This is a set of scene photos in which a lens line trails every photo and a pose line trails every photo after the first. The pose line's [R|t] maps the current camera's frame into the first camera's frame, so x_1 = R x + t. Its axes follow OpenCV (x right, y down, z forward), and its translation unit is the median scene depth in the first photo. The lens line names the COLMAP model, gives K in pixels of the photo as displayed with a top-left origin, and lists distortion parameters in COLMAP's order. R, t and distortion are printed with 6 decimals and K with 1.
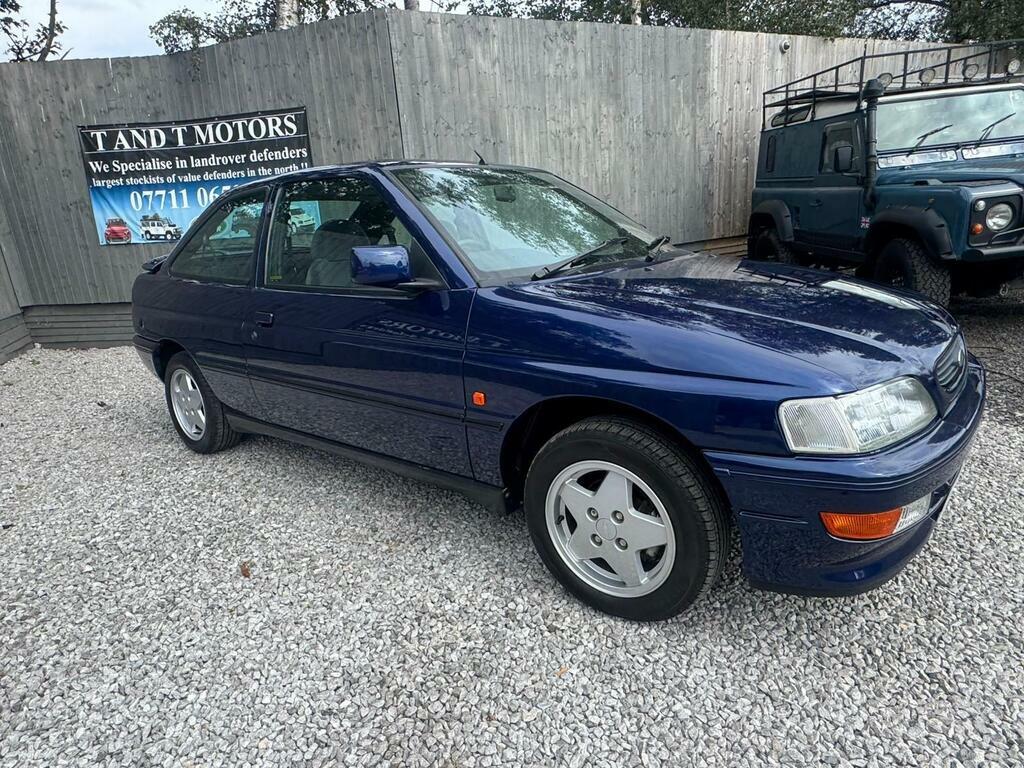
lens RADIAL K [[587.3, 0, 512.0], [0, 587.3, 384.0], [0, 0, 1]] dist [-0.003749, -0.000274]
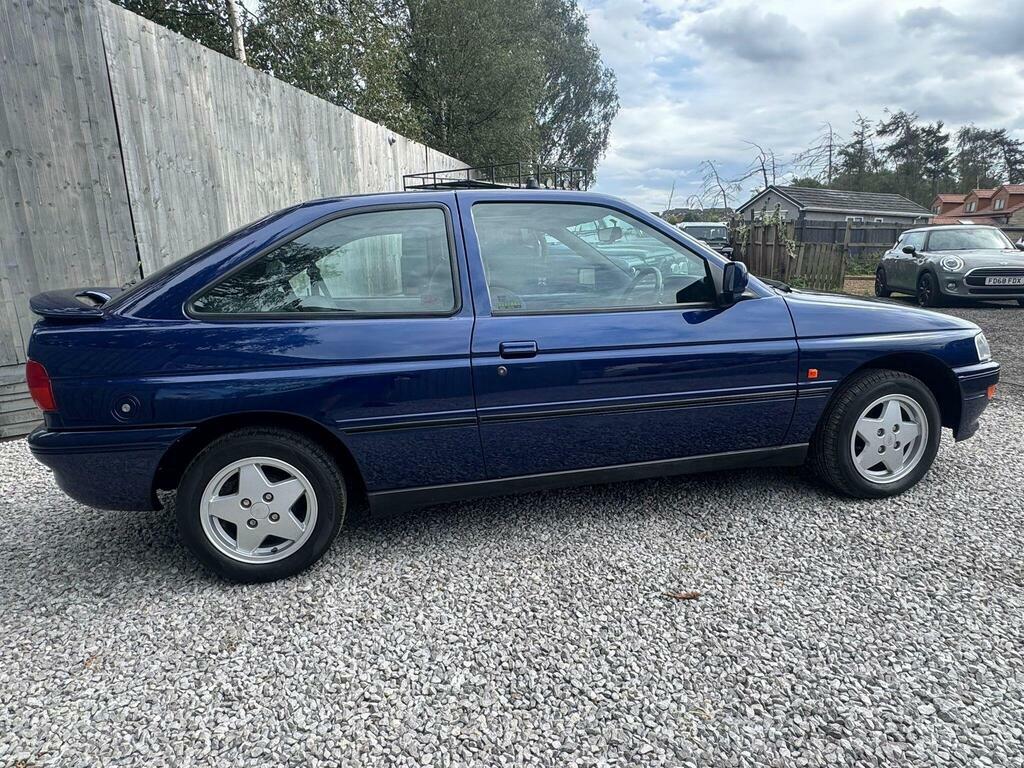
lens RADIAL K [[587.3, 0, 512.0], [0, 587.3, 384.0], [0, 0, 1]] dist [-0.003749, -0.000274]
pose [[0.663621, -0.109551, 0.740004, -0.537574], [0.199674, 0.979269, -0.034092, -0.015158], [-0.720928, 0.170384, 0.671738, 0.212129]]
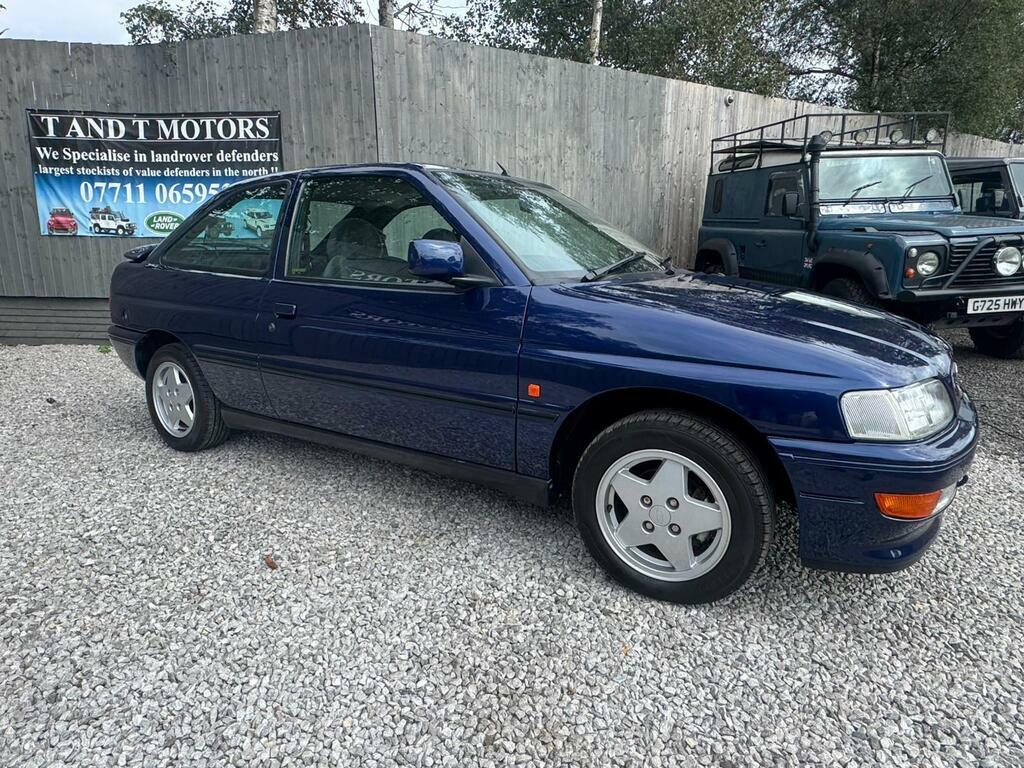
lens RADIAL K [[587.3, 0, 509.1], [0, 587.3, 381.1], [0, 0, 1]] dist [-0.004026, -0.000205]
pose [[0.992320, 0.040768, 0.116788, -0.078825], [-0.035068, 0.998111, -0.050448, 0.022233], [-0.118624, 0.045965, 0.991875, -0.009070]]
